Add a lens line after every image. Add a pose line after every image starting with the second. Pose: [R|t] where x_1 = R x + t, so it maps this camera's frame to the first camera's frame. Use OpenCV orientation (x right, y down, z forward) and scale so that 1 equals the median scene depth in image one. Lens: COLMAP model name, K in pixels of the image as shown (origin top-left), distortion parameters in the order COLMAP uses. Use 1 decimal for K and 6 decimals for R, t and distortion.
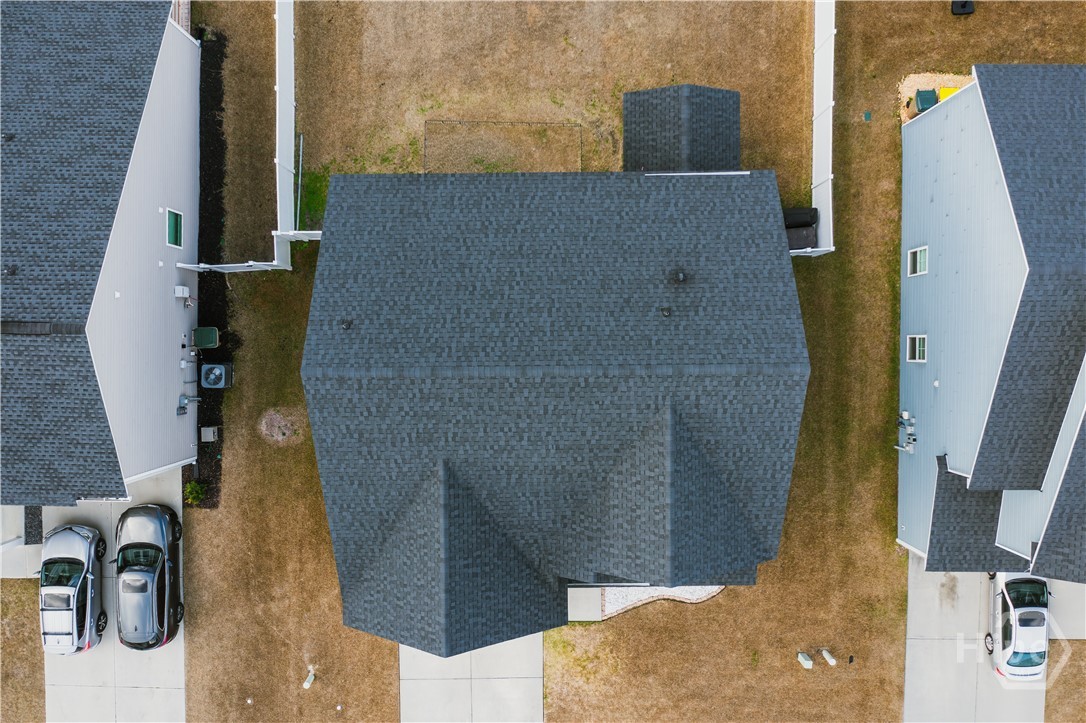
lens RADIAL K [[870.8, 0, 543.0], [0, 870.8, 361.5], [0, 0, 1]] dist [-0.002720, 0.000864]
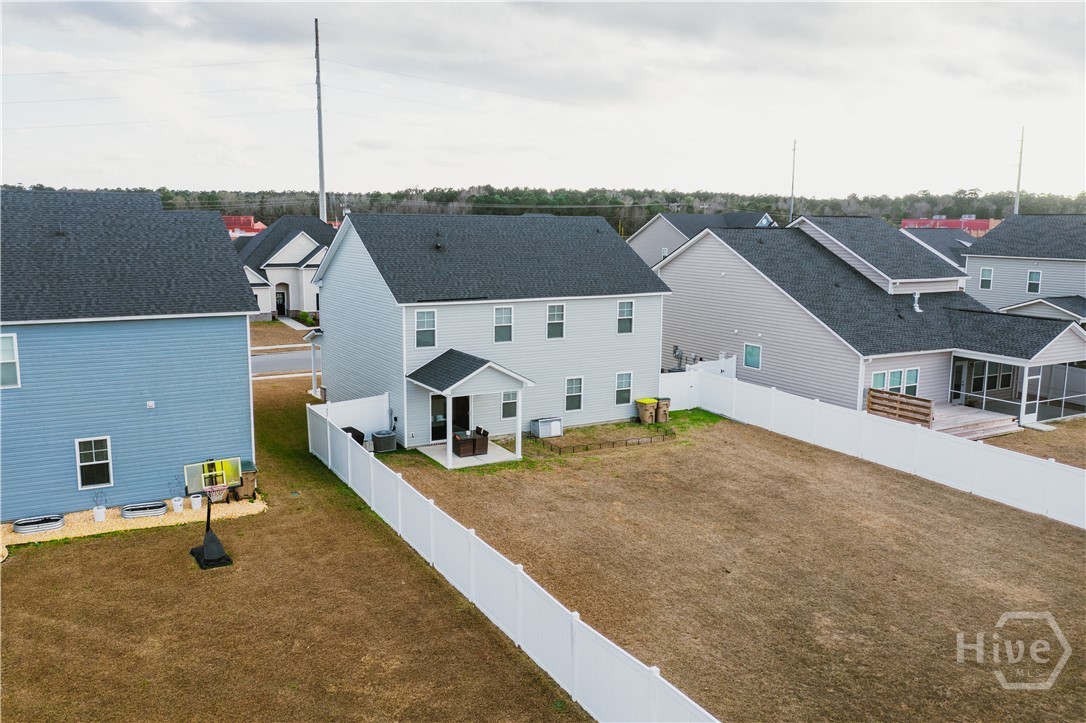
lens RADIAL K [[884.2, 0, 543.0], [0, 884.2, 361.5], [0, 0, 1]] dist [-0.003731, -0.000246]
pose [[-0.864507, 0.072053, -0.497429, 0.600051], [-0.502268, -0.160865, 0.849617, -1.177725], [-0.018802, 0.984343, 0.175258, 0.698531]]
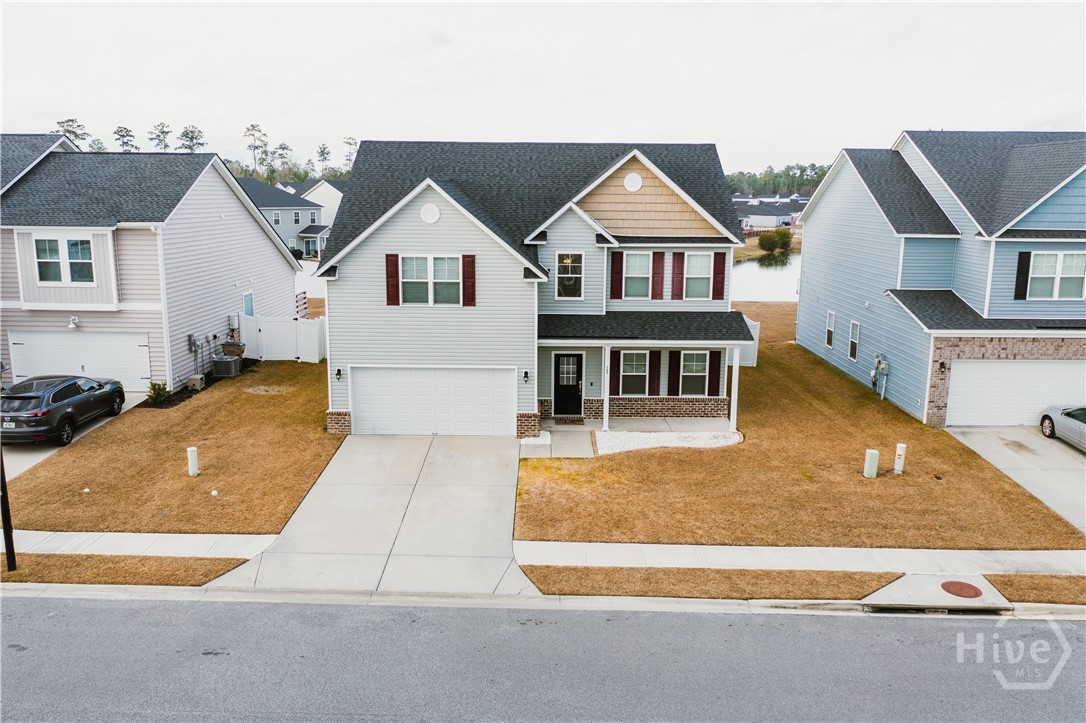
lens RADIAL K [[865.5, 0, 543.0], [0, 865.5, 361.5], [0, 0, 1]] dist [-0.001788, 0.000909]
pose [[0.999910, 0.012668, -0.004364, 0.023609], [-0.006497, 0.173600, -0.984795, 1.060534], [-0.011718, 0.984735, 0.173666, 0.791964]]
